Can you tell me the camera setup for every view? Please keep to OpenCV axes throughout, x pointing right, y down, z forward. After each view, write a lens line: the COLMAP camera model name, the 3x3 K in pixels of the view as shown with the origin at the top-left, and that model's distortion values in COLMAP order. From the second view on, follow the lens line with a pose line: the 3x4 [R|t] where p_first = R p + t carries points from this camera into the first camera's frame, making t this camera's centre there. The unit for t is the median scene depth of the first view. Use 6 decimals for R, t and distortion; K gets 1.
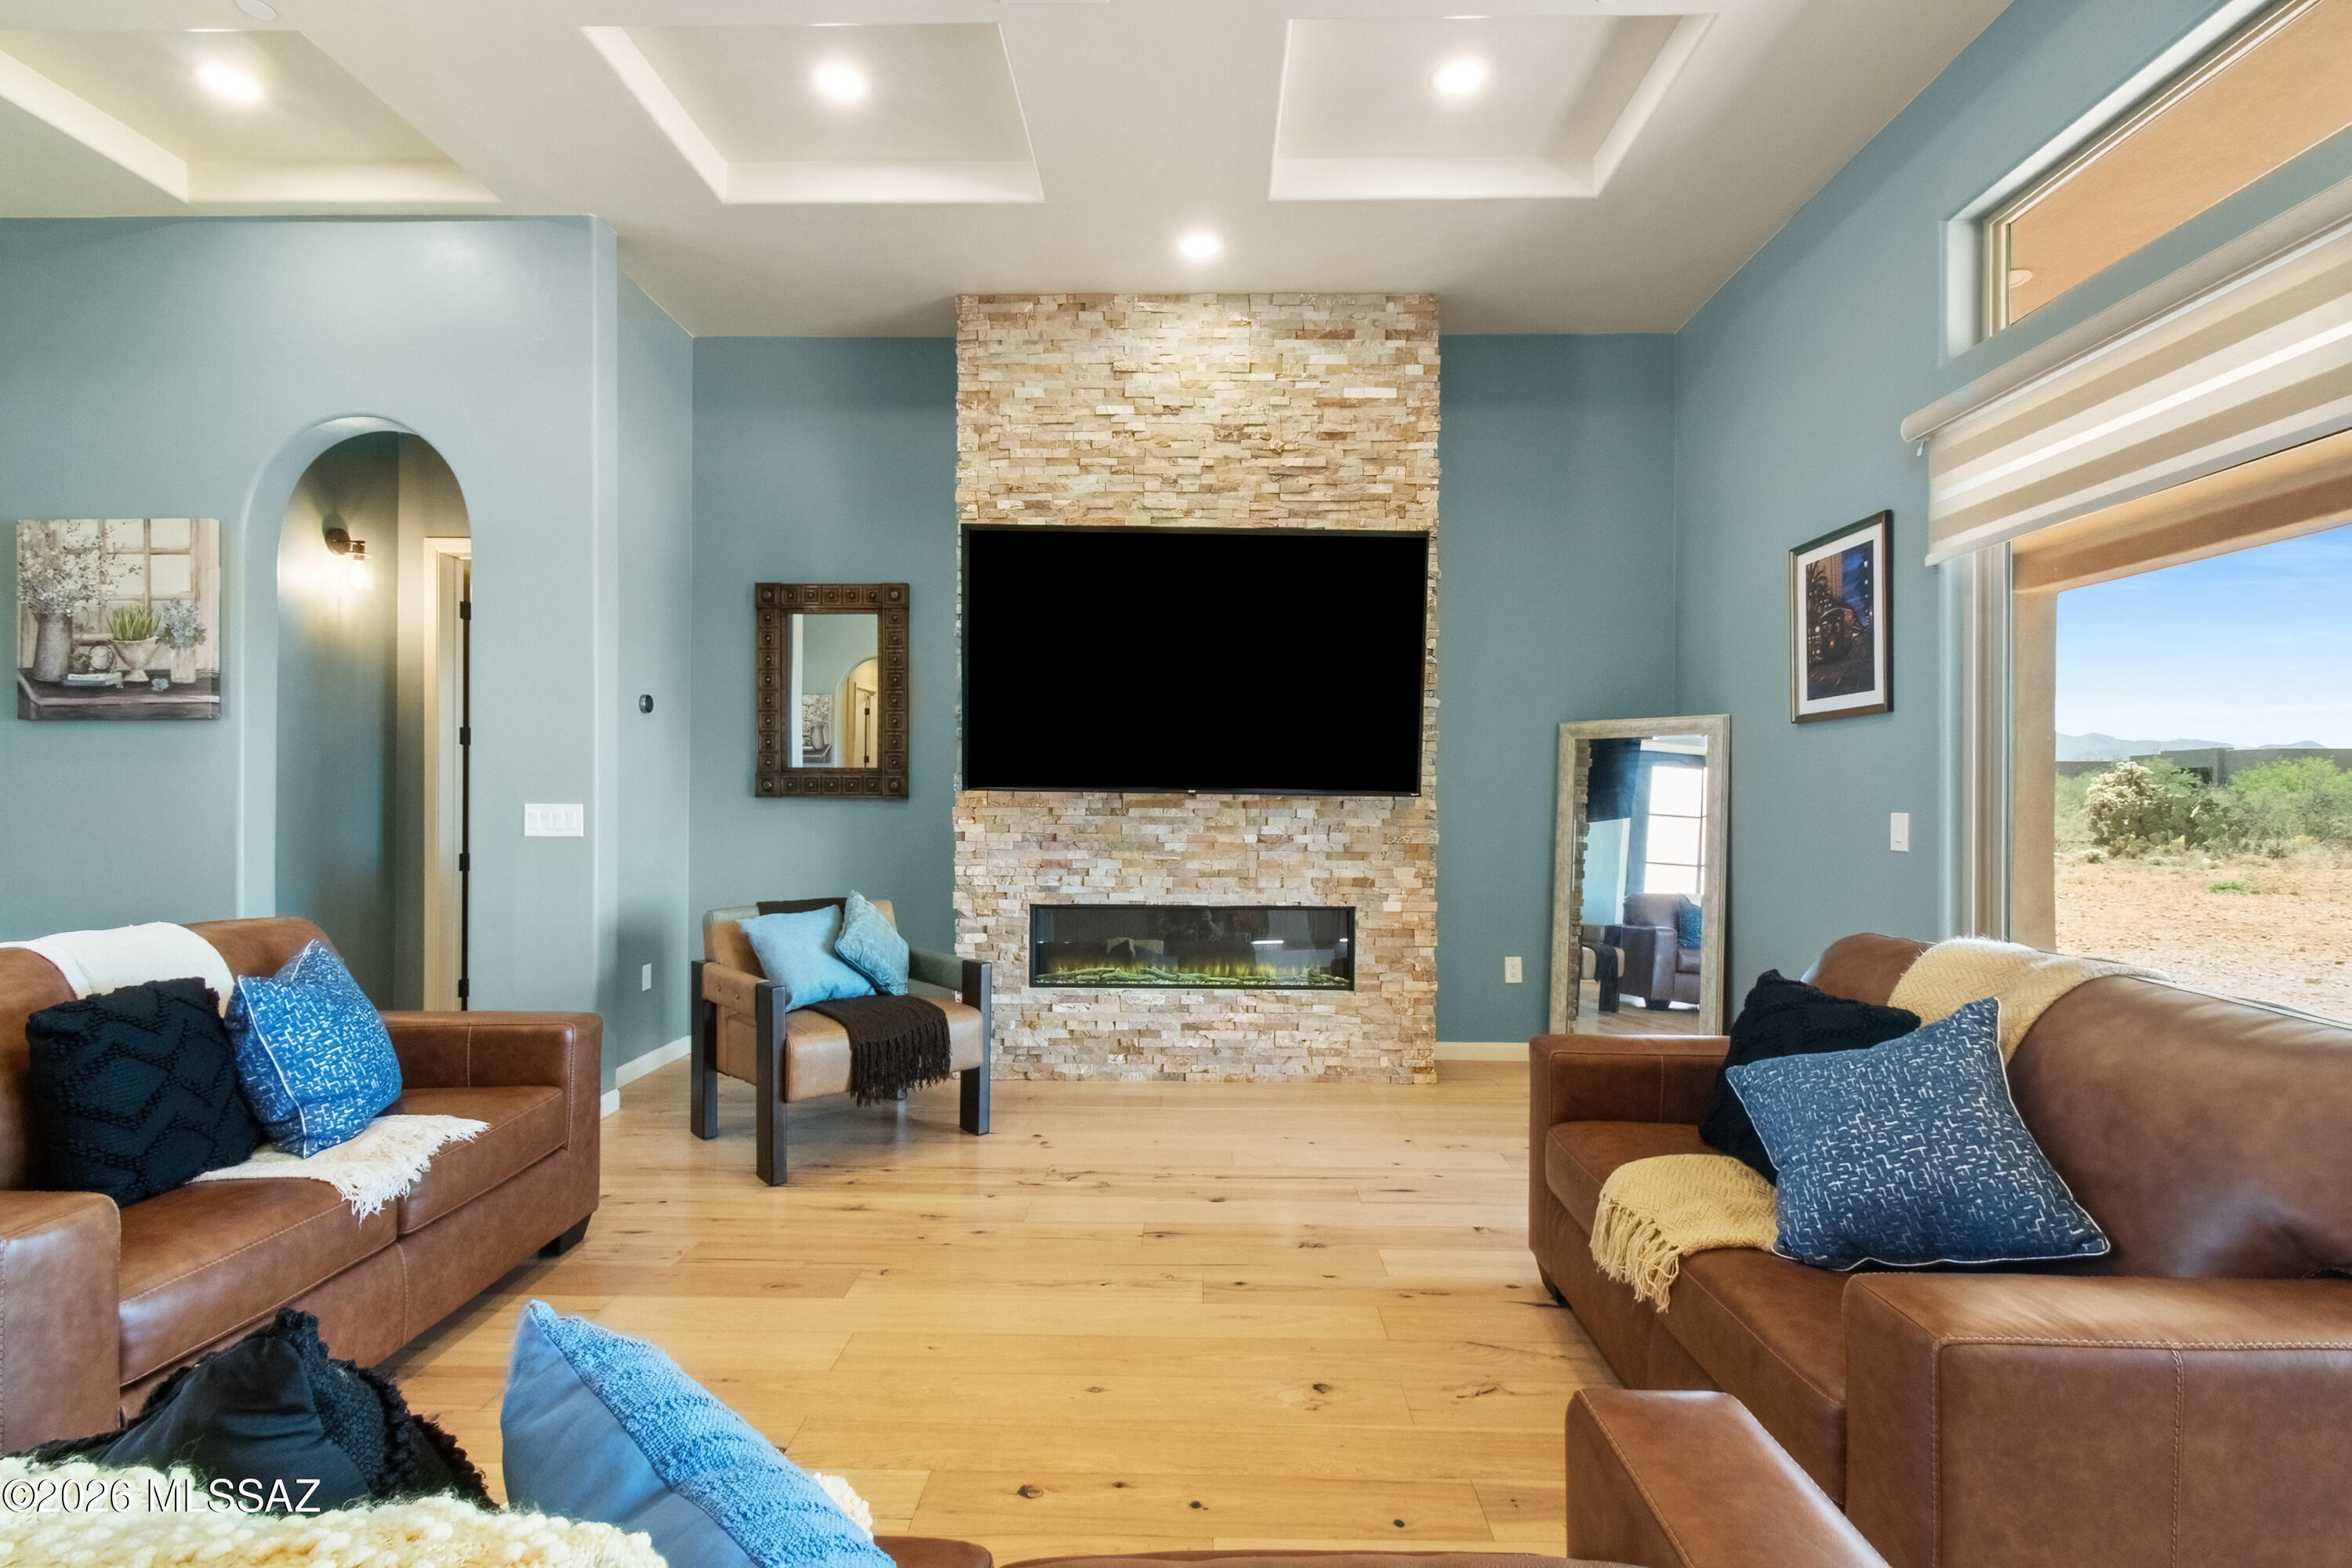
lens RADIAL K [[1057.0, 0, 1181.2], [0, 1057.0, 798.4], [0, 0, 1]] dist [0.003201, -0.001096]
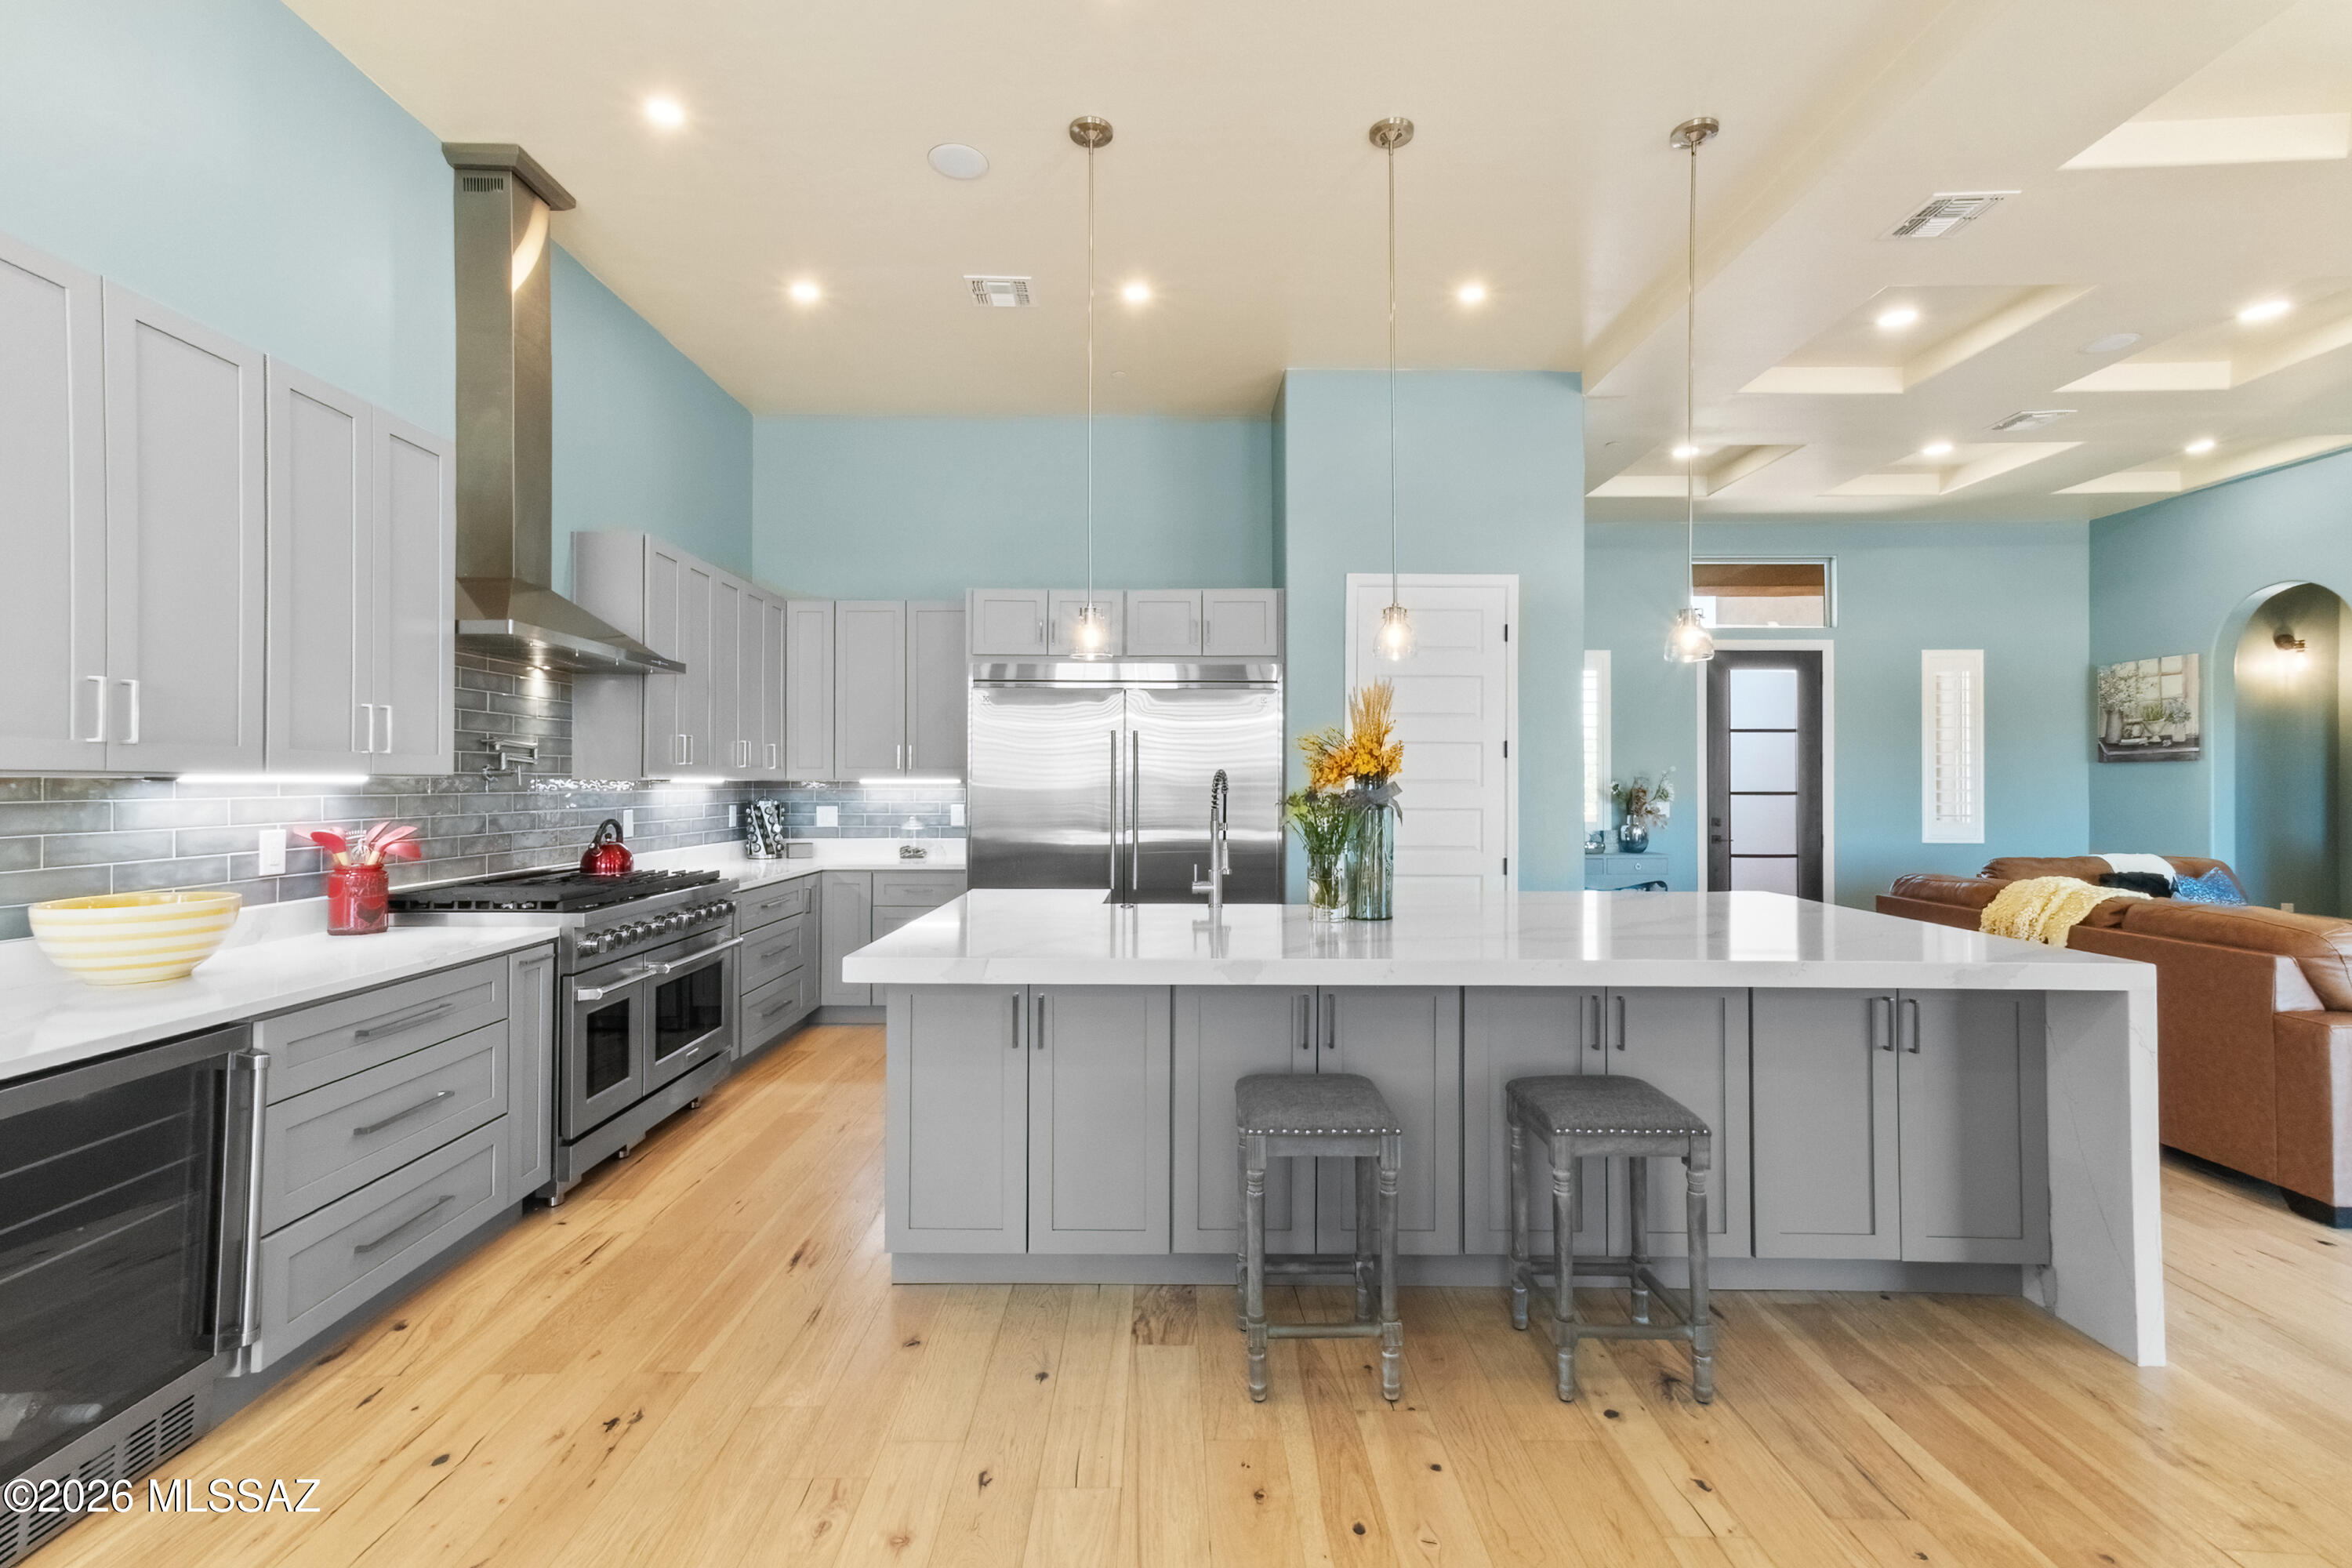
lens RADIAL K [[1063.0, 0, 1171.6], [0, 1063.0, 774.3], [0, 0, 1]] dist [-0.004196, 0.020733]
pose [[0.021371, -0.010918, -0.999712, 0.826407], [-0.003547, 0.999933, -0.010996, -0.019397], [0.999765, 0.003781, 0.021331, -0.739036]]
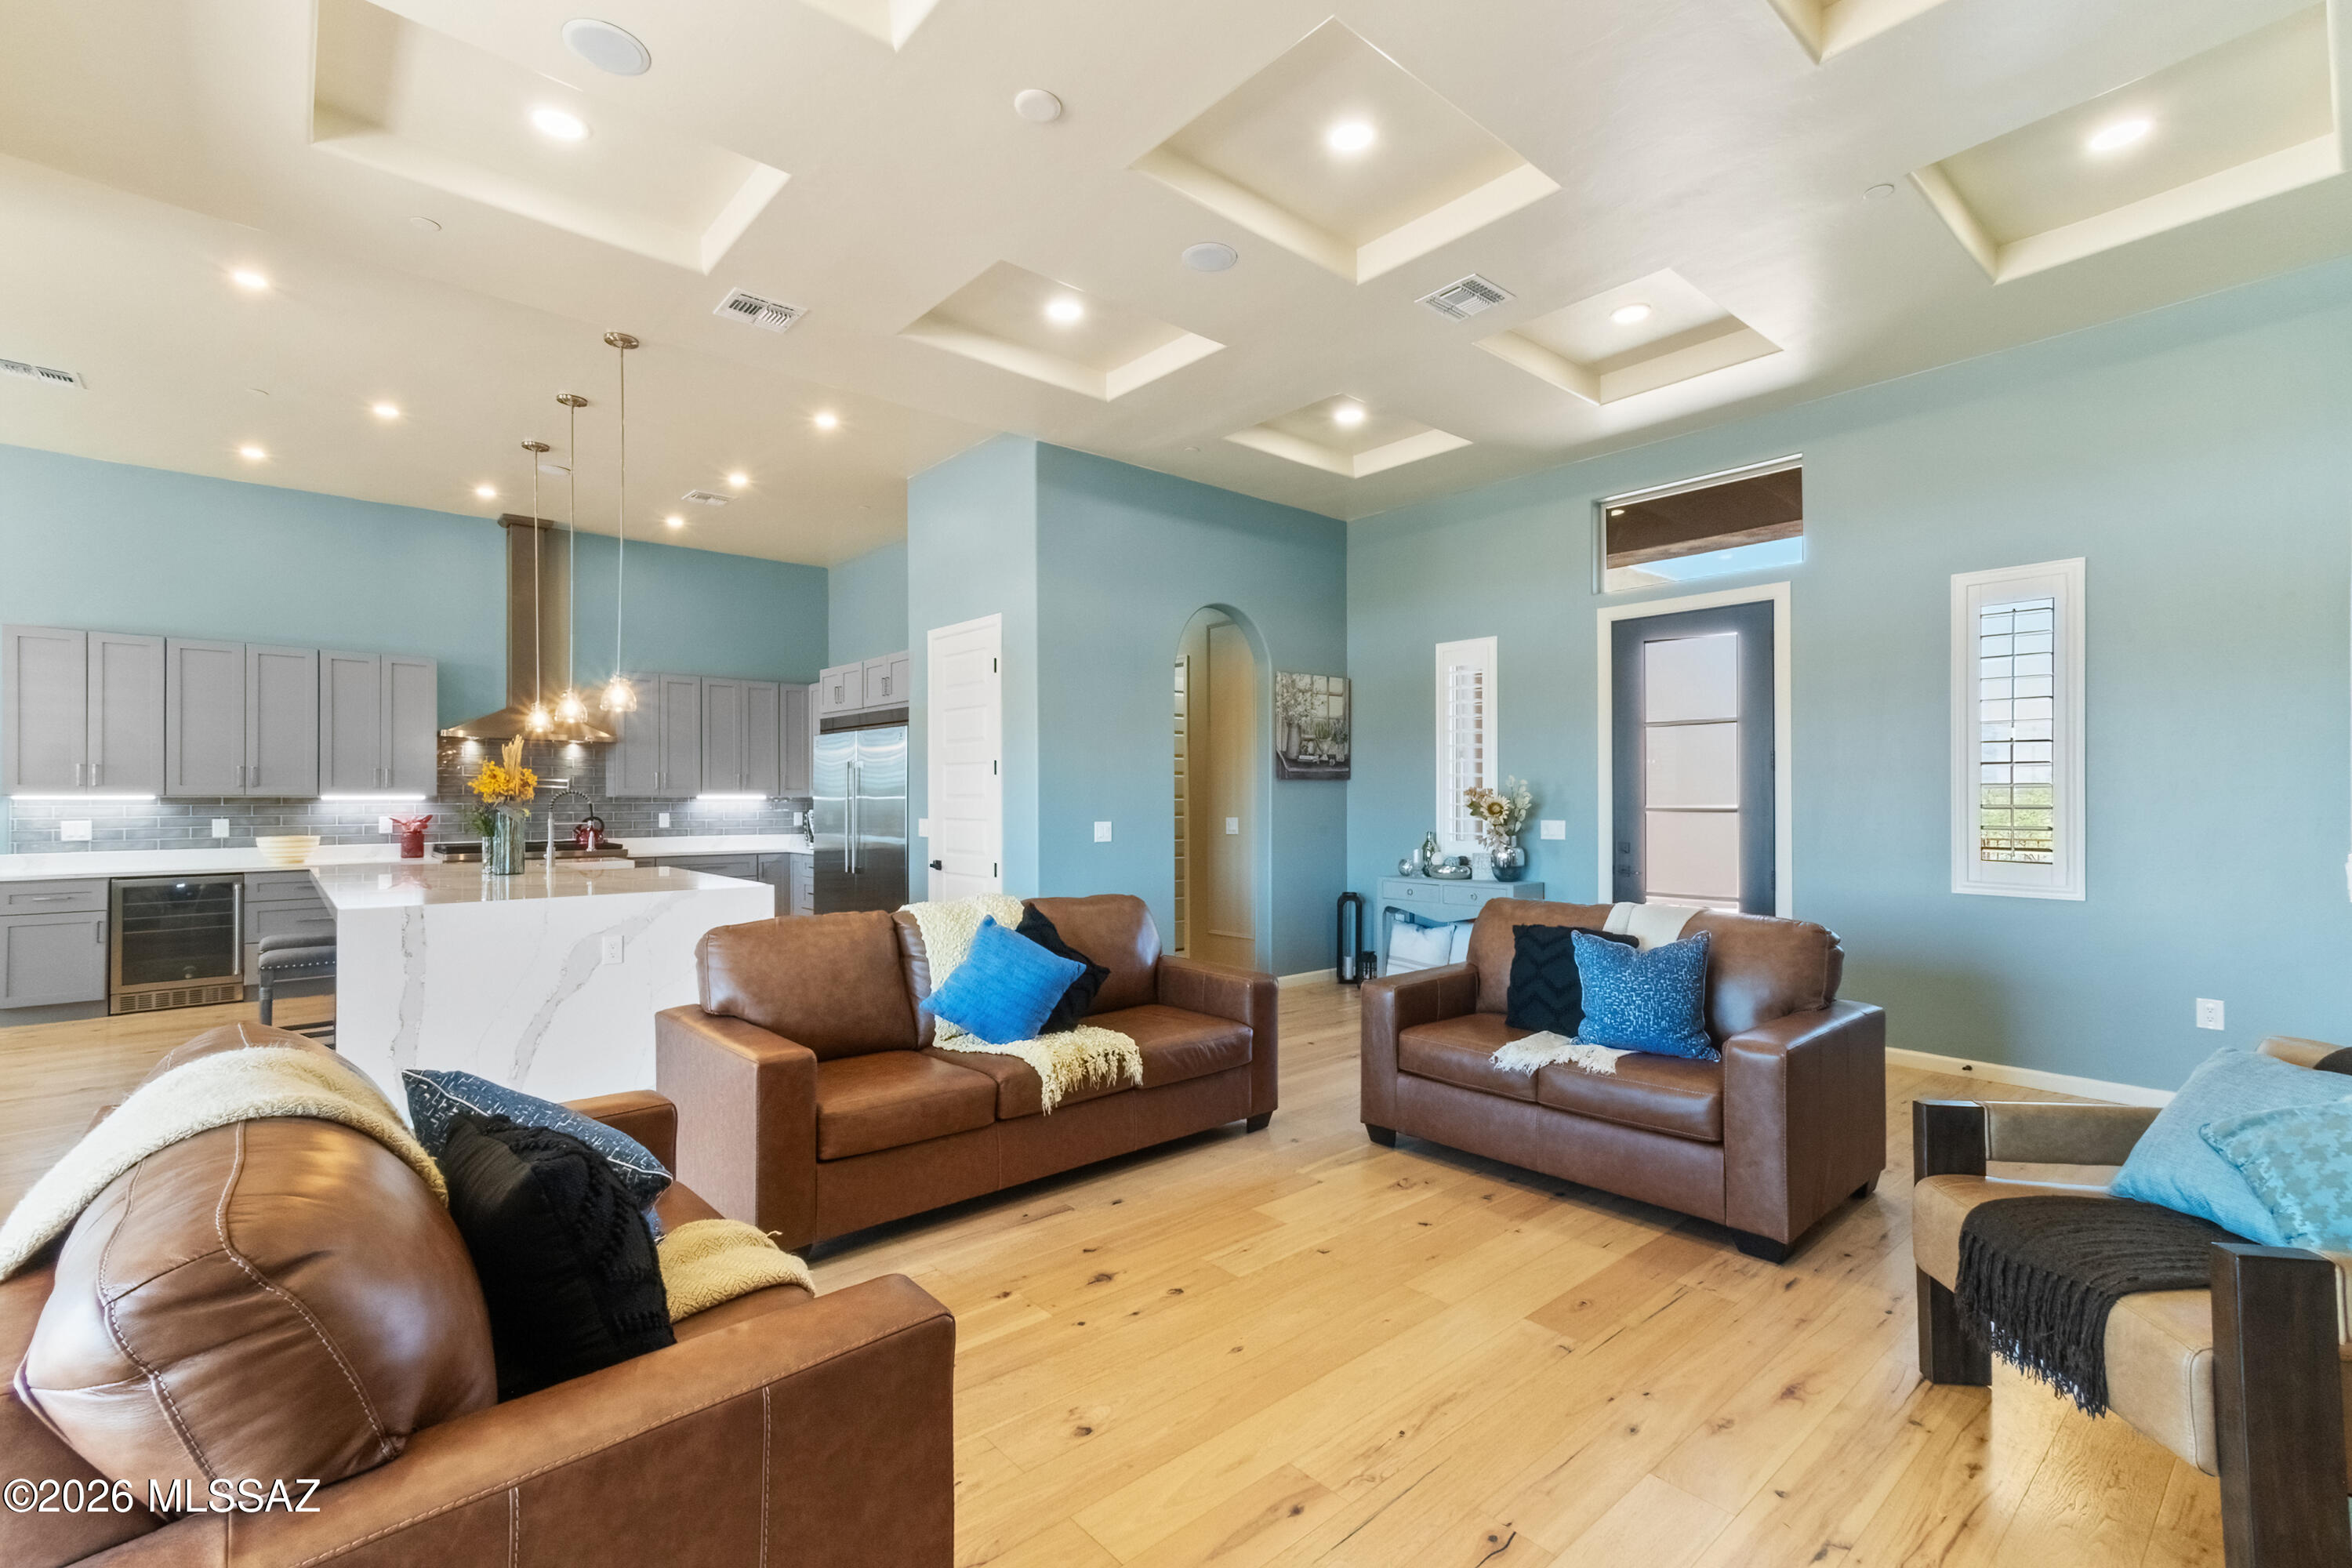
lens RADIAL K [[1054.3, 0, 1173.3], [0, 1054.3, 794.8], [0, 0, 1]] dist [-0.000833, 0.019790]
pose [[-0.743155, -0.004610, -0.669104, 0.361561], [-0.002494, 0.999988, -0.004120, -0.022109], [0.669115, -0.001393, -0.743158, 0.875541]]
